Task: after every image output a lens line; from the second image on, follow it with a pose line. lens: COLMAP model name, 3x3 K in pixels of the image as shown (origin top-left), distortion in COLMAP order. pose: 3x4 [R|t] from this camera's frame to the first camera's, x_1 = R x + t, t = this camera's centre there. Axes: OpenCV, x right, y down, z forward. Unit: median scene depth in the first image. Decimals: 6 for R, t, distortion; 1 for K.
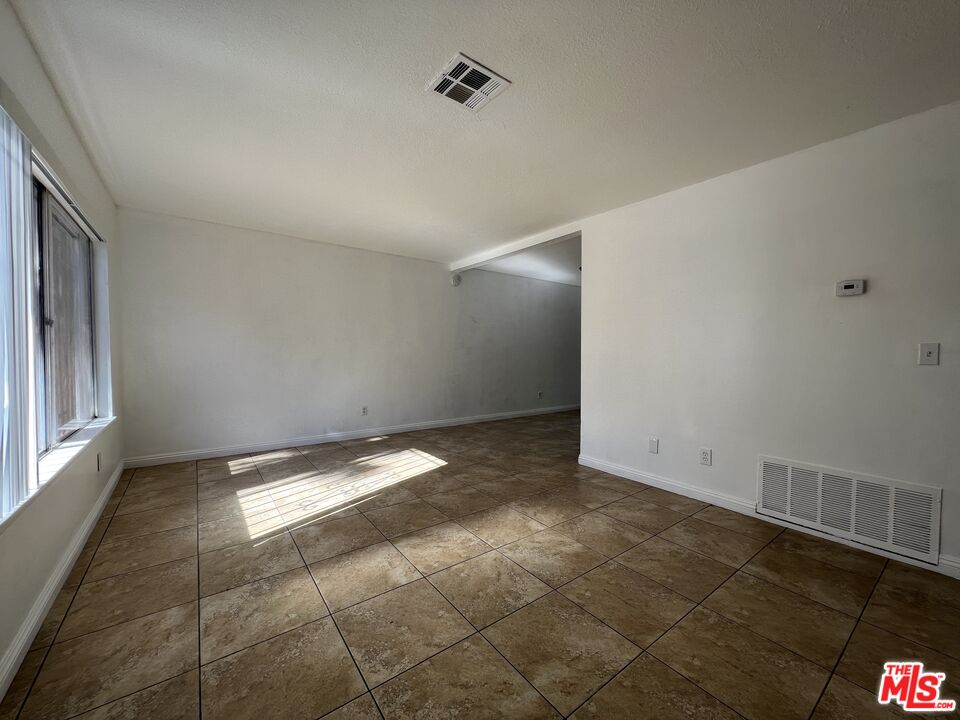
lens RADIAL K [[382.5, 0, 480.0], [0, 382.5, 360.0], [0, 0, 1]] dist [-0.000589, 0.000250]
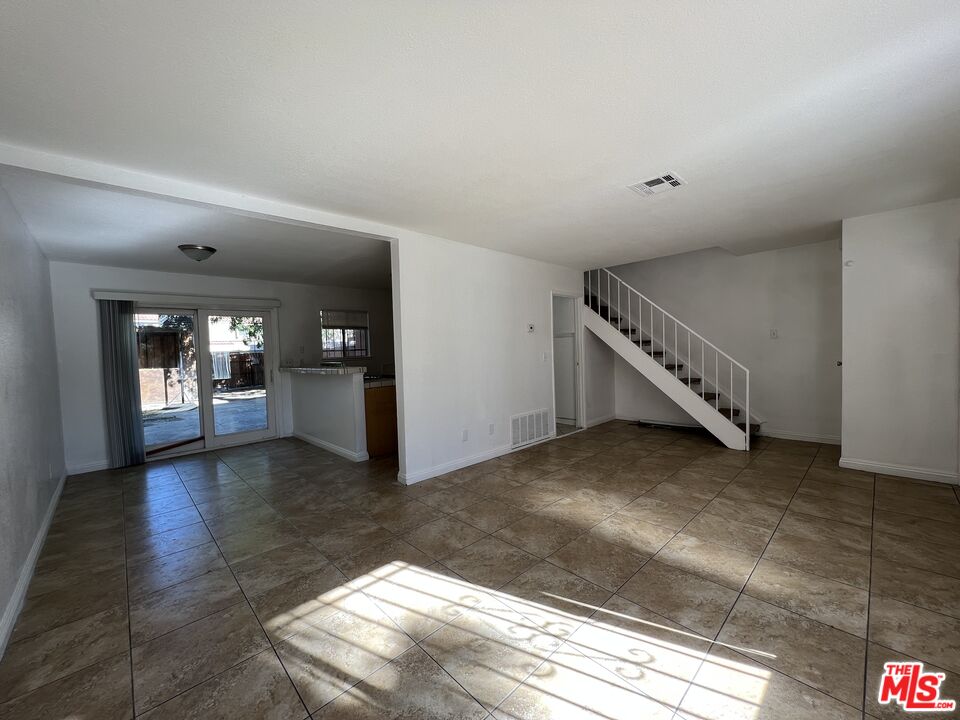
lens RADIAL K [[382.5, 0, 480.0], [0, 382.5, 360.0], [0, 0, 1]] dist [-0.000589, 0.000250]
pose [[-0.121333, -0.037369, 0.991908, -1.087542], [0.057579, 0.997343, 0.044617, -0.111401], [-0.990940, 0.062526, -0.118859, 1.434308]]
